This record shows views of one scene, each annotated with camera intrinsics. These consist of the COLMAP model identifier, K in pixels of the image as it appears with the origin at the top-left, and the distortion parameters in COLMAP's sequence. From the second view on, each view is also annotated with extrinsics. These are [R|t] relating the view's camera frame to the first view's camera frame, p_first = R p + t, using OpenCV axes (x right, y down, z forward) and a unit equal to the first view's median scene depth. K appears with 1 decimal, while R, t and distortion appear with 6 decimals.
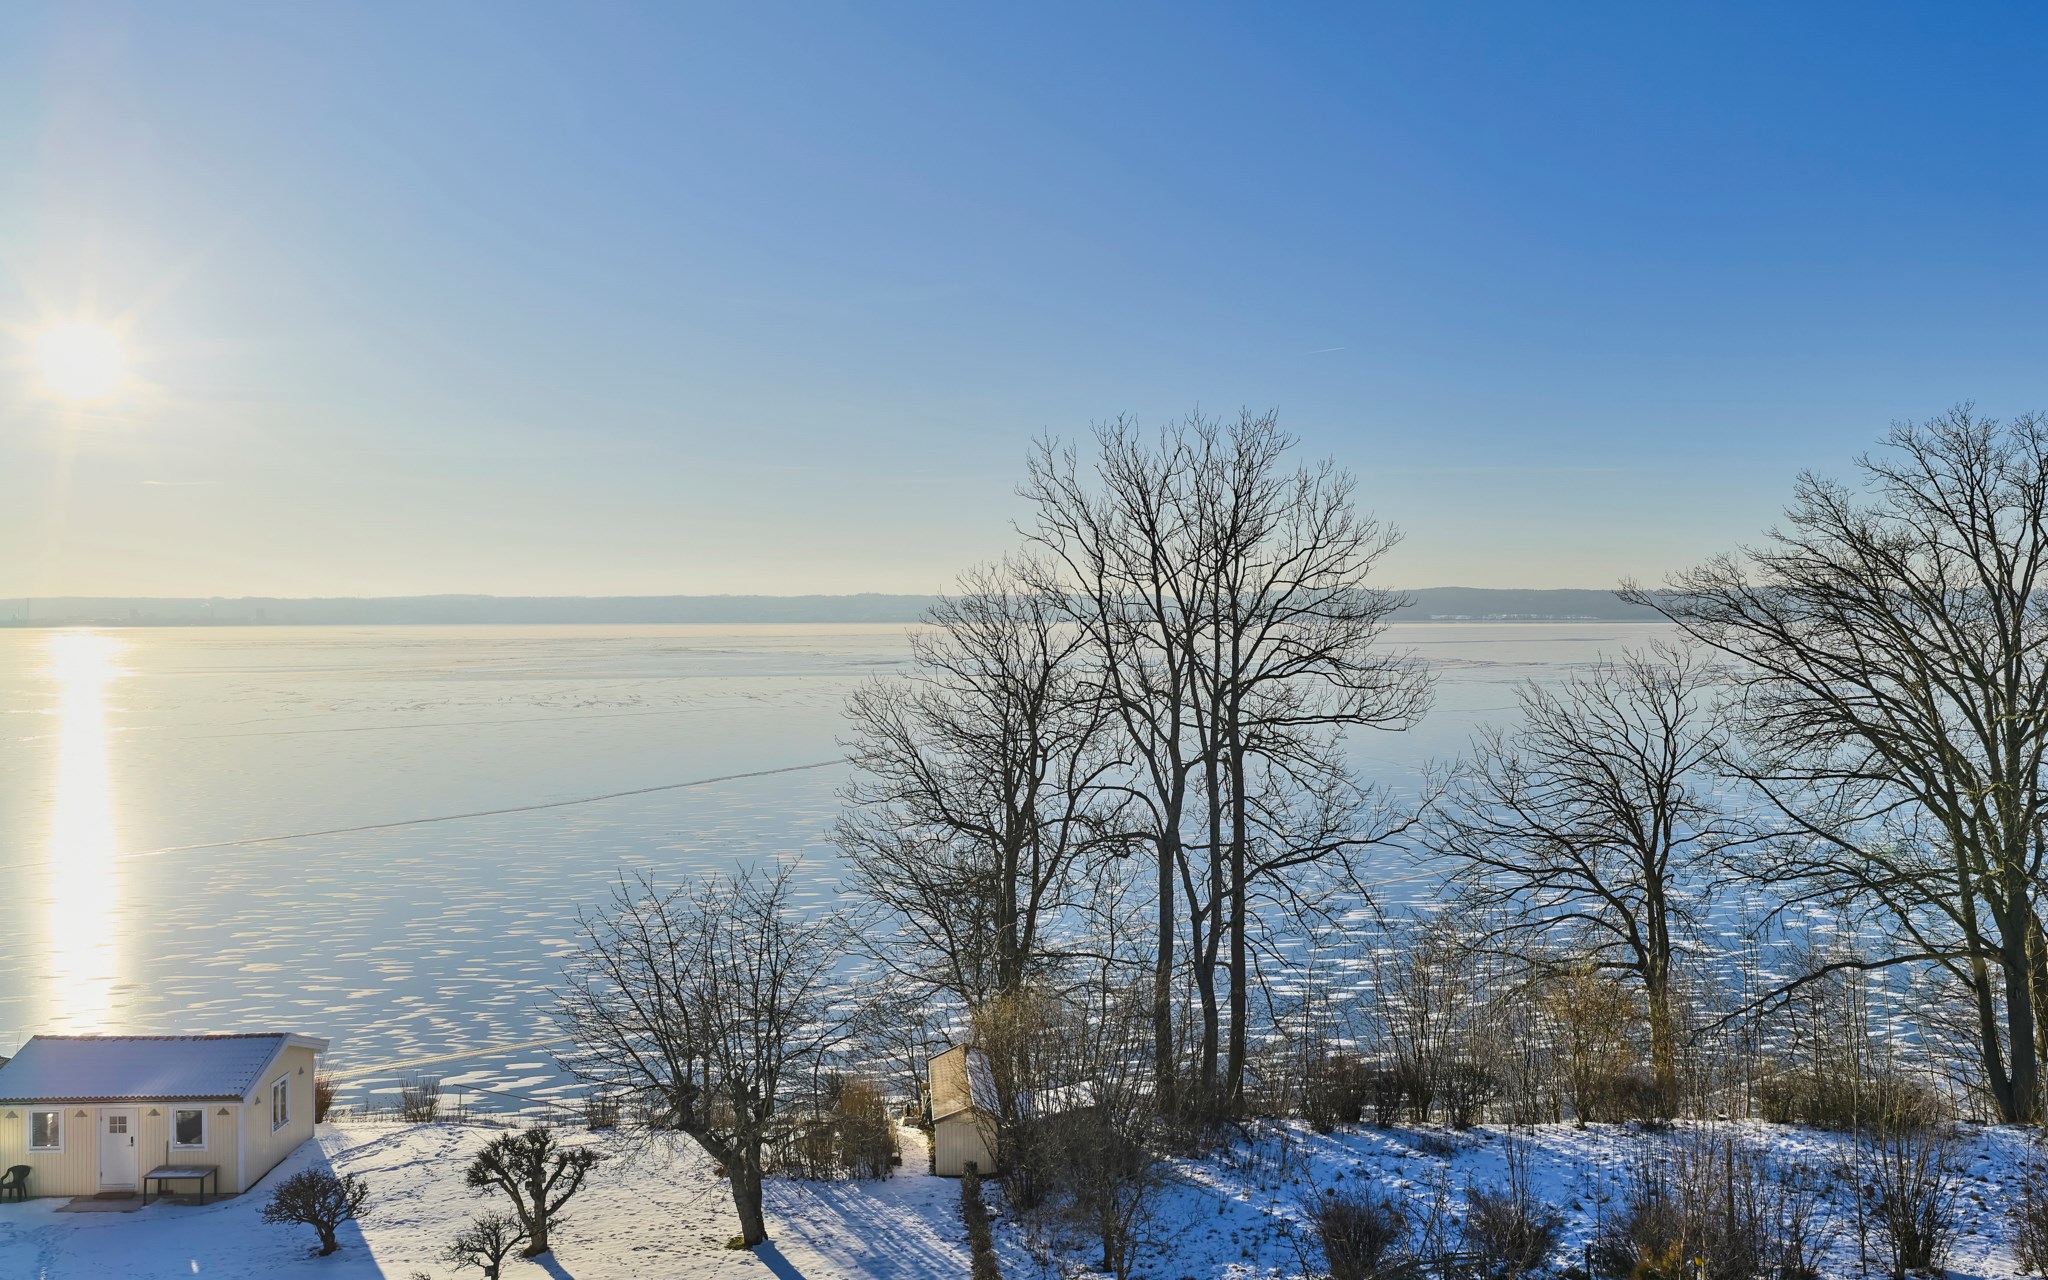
lens RADIAL K [[1685.6, 0, 1020.5], [0, 1685.6, 628.7], [0, 0, 1]] dist [0.007682, -0.016281]
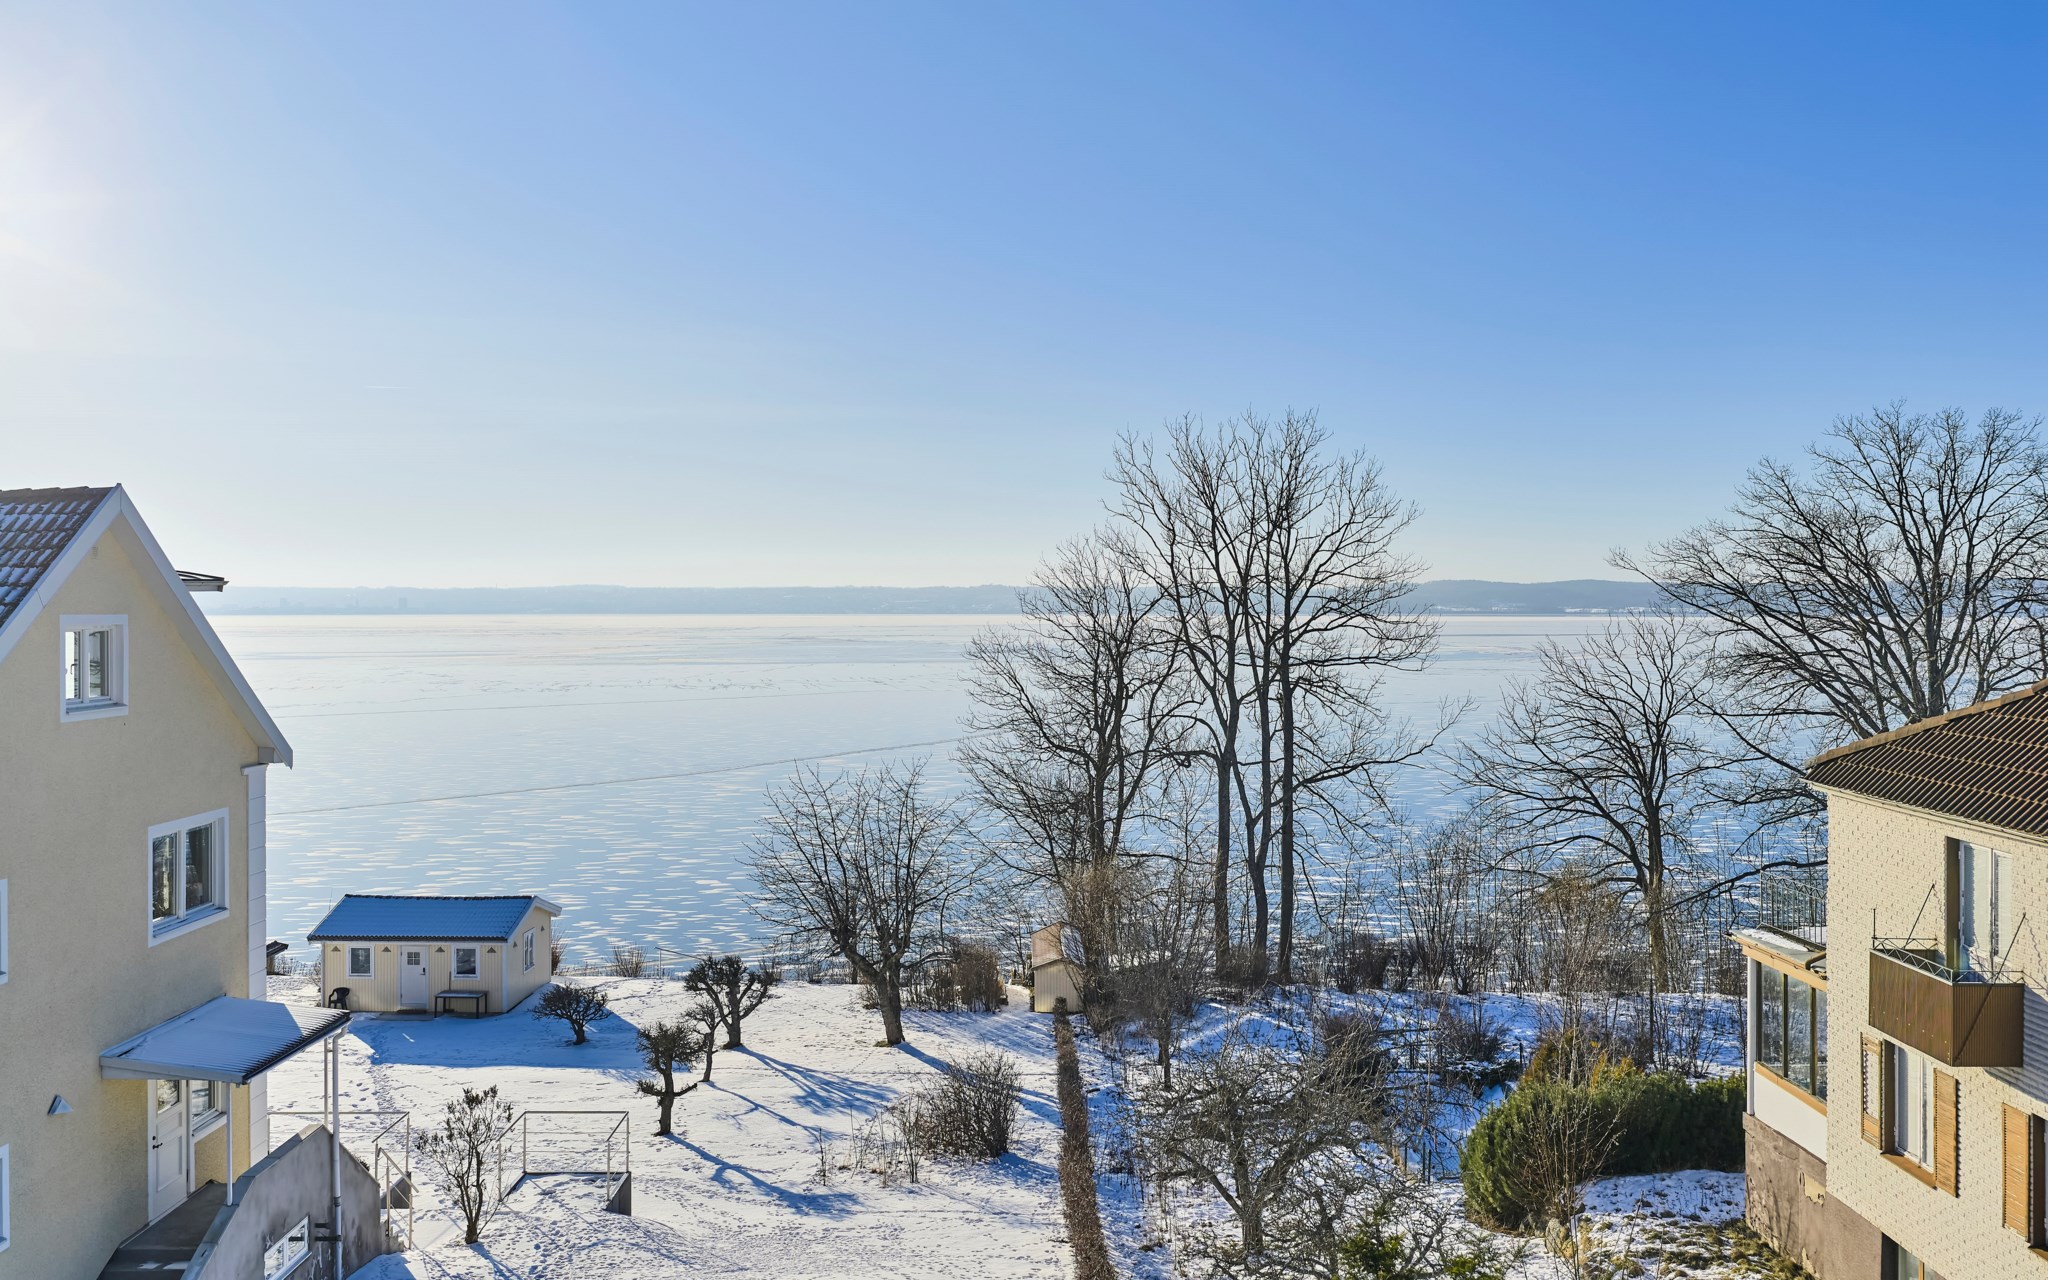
lens RADIAL K [[1685.6, 0, 1020.5], [0, 1685.6, 628.7], [0, 0, 1]] dist [0.007682, -0.016281]
pose [[0.997356, 0.004365, -0.072545, 0.025690], [-0.004018, 0.999980, 0.004925, 0.023875], [0.072565, -0.004621, 0.997353, -0.229560]]
